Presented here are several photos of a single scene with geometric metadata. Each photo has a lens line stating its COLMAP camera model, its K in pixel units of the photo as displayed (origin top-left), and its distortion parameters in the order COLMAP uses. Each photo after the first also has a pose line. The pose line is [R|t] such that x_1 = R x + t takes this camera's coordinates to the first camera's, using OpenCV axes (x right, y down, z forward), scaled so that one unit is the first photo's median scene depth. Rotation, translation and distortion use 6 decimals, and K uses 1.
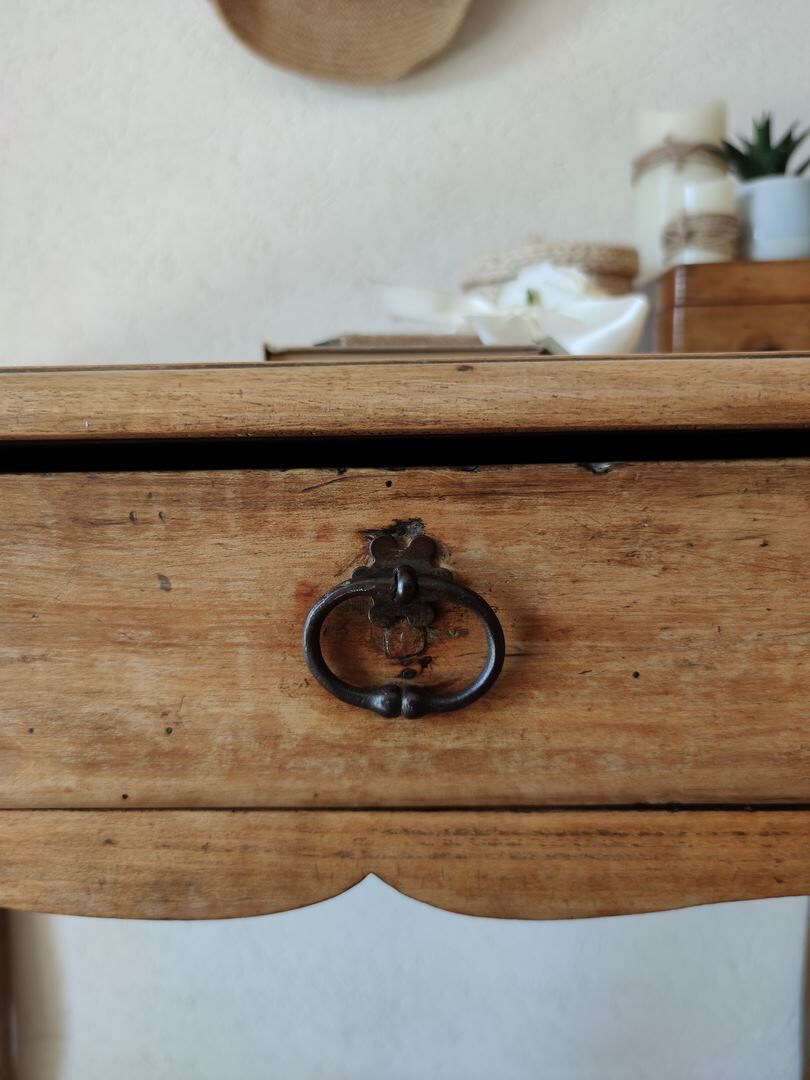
lens RADIAL K [[760.3, 0, 408.3], [0, 760.3, 538.9], [0, 0, 1]] dist [-0.003043, -0.005987]
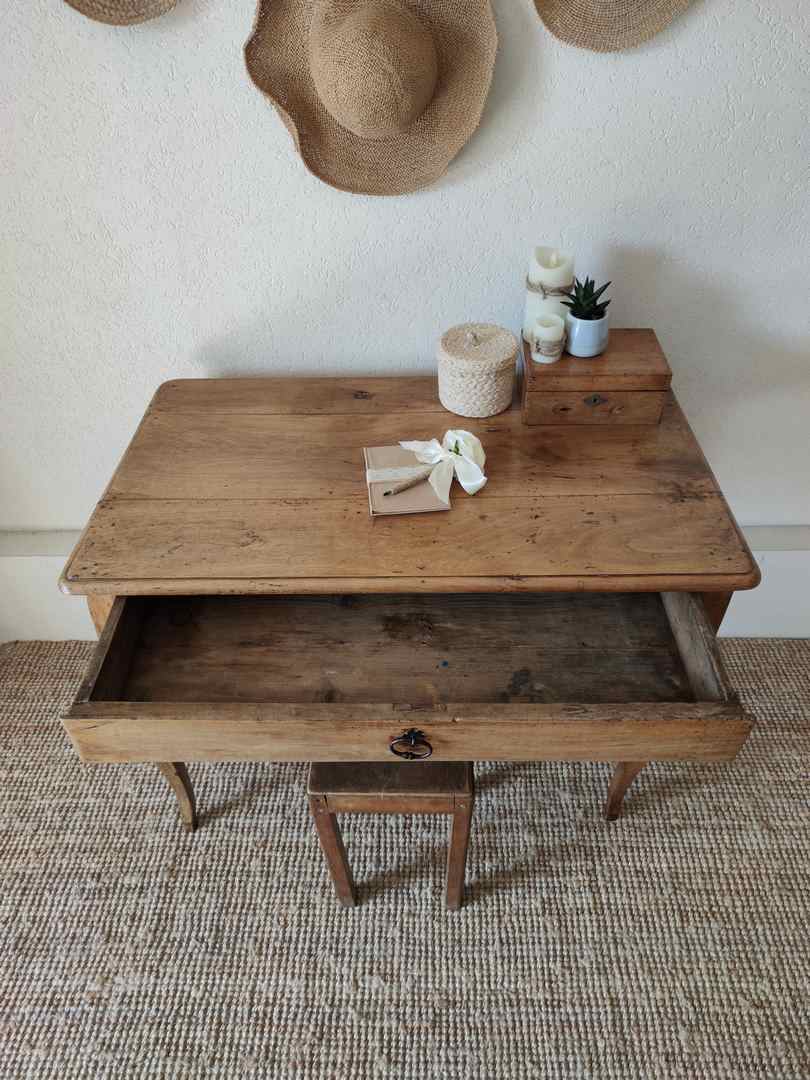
lens RADIAL K [[760.3, 0, 408.3], [0, 760.3, 538.9], [0, 0, 1]] dist [-0.003043, -0.005987]
pose [[0.999977, -0.003283, 0.006007, -0.053691], [-0.000375, 0.849938, 0.526882, -2.997120], [-0.006836, -0.526872, 0.849917, -3.085831]]
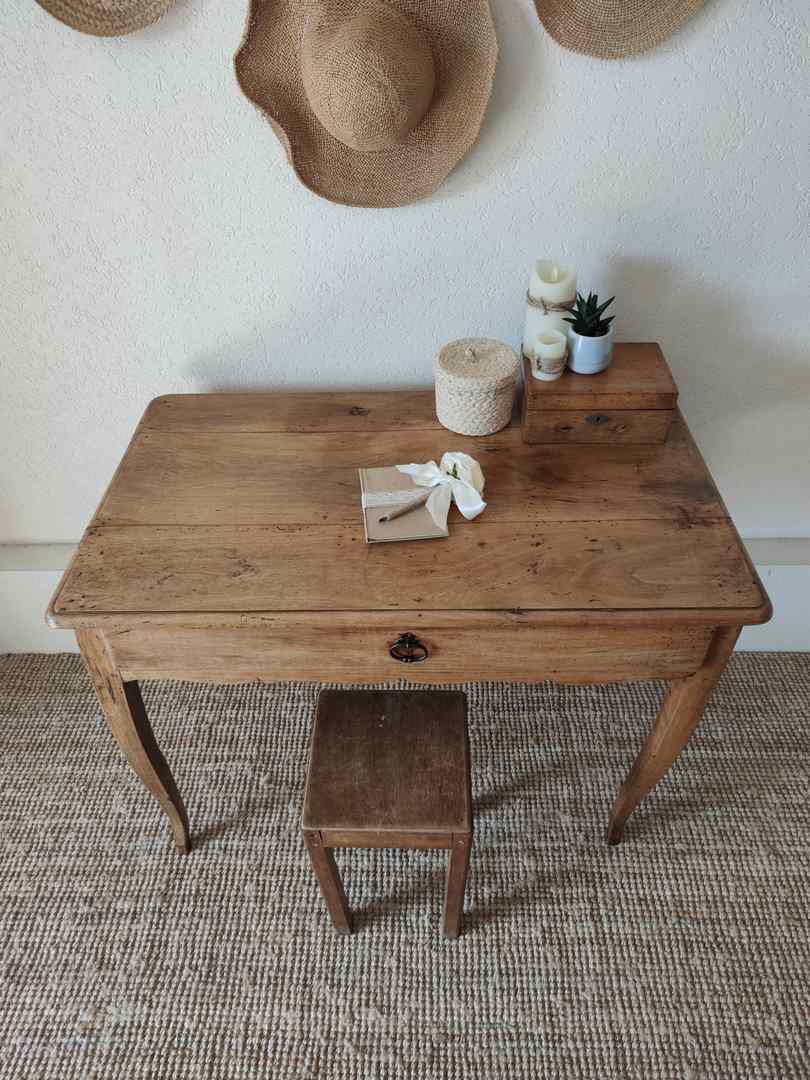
lens RADIAL K [[762.0, 0, 393.8], [0, 762.0, 535.7], [0, 0, 1]] dist [-0.004465, -0.003167]
pose [[0.999954, -0.004506, -0.008506, -0.052789], [0.008363, 0.844239, 0.535901, -3.143345], [0.004767, -0.535947, 0.844238, -2.805454]]
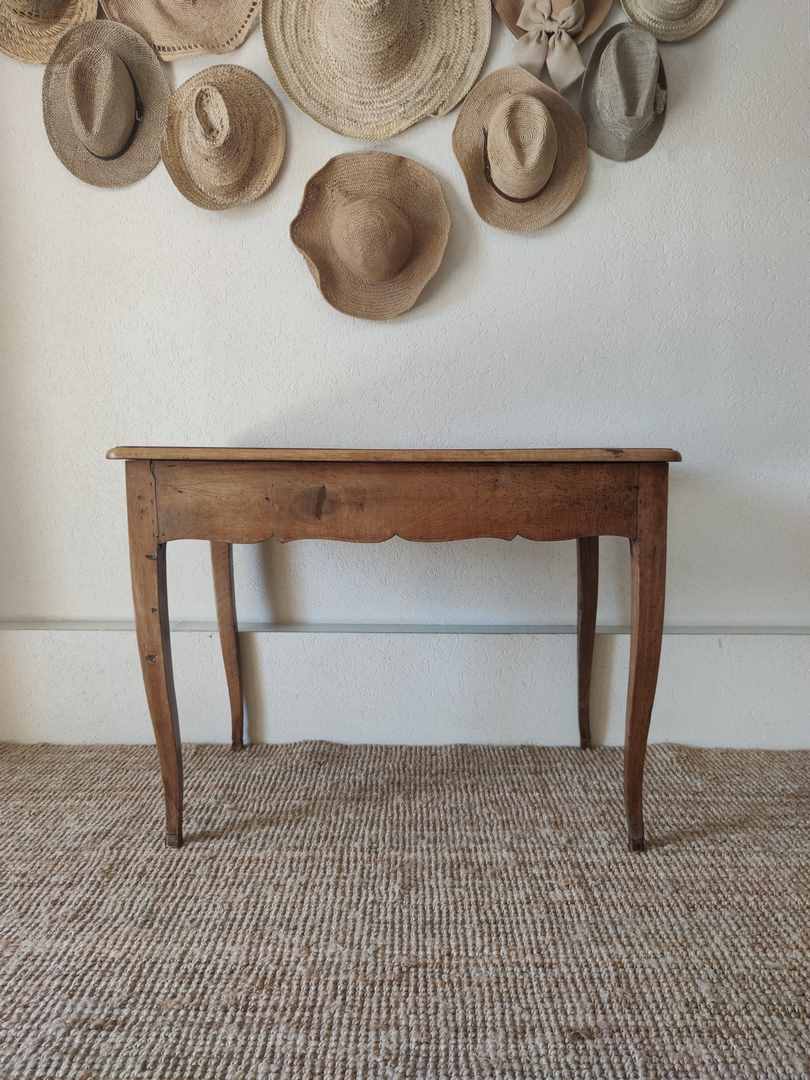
lens RADIAL K [[760.1, 0, 396.6], [0, 760.1, 561.5], [0, 0, 1]] dist [0.001606, -0.024135]
pose [[0.999801, 0.018652, 0.007073, 0.064838], [-0.018502, 0.999613, -0.020771, 0.790703], [-0.007458, 0.020636, 0.999759, -4.977813]]
